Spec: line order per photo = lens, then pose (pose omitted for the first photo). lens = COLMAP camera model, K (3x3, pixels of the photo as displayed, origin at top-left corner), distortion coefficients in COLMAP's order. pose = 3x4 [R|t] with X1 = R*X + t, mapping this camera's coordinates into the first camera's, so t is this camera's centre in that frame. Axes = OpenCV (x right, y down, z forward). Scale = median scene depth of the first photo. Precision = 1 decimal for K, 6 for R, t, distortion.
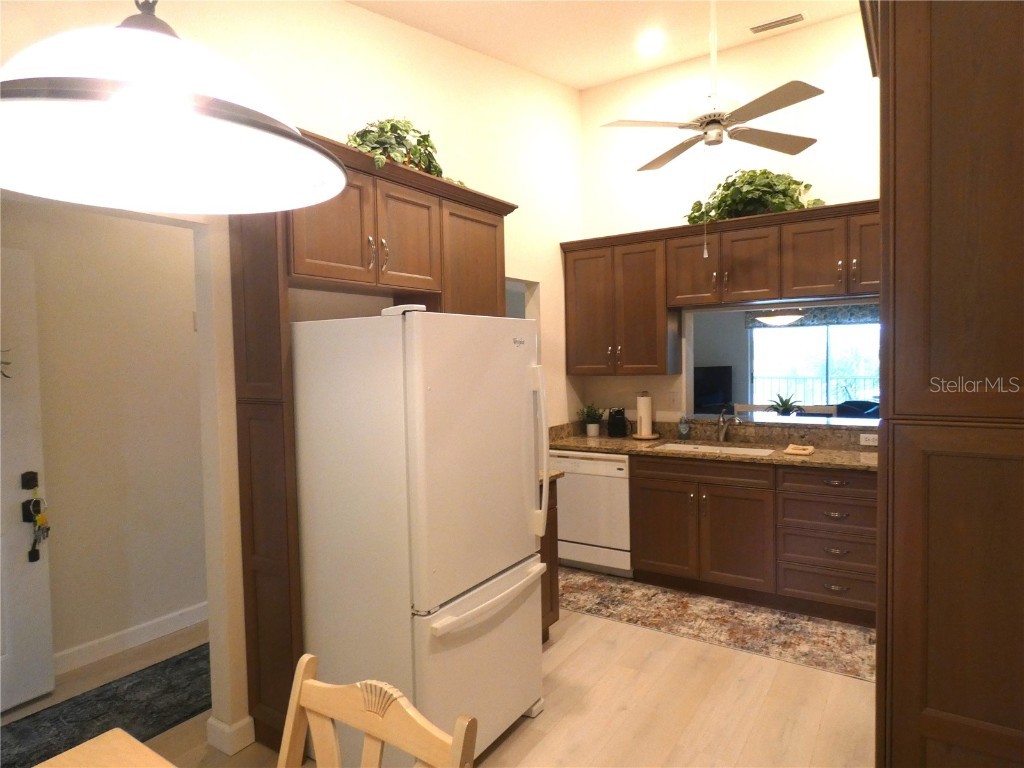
lens RADIAL K [[603.4, 0, 514.4], [0, 603.4, 382.1], [0, 0, 1]] dist [-0.007369, 0.000423]
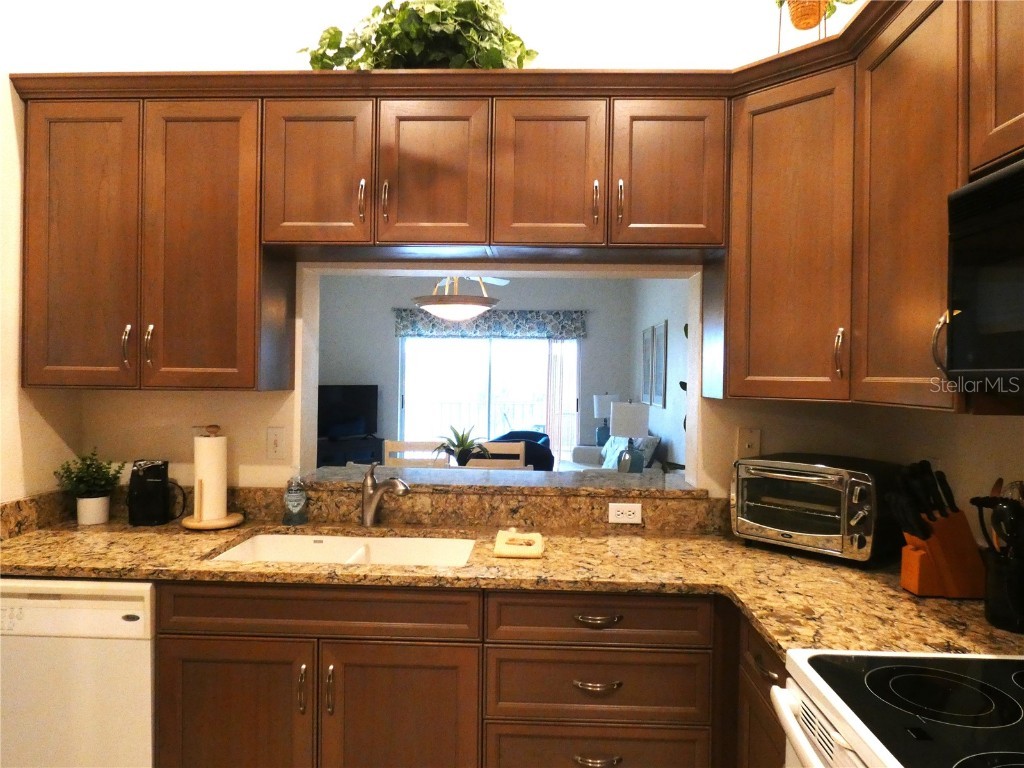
lens RADIAL K [[691.0, 0, 512.3], [0, 691.0, 384.0], [0, 0, 1]] dist [-0.001912, -0.008012]
pose [[0.854284, 0.028866, 0.519005, 0.140861], [-0.012827, 0.999324, -0.034466, -0.001409], [-0.519649, 0.022787, 0.854076, 0.434866]]
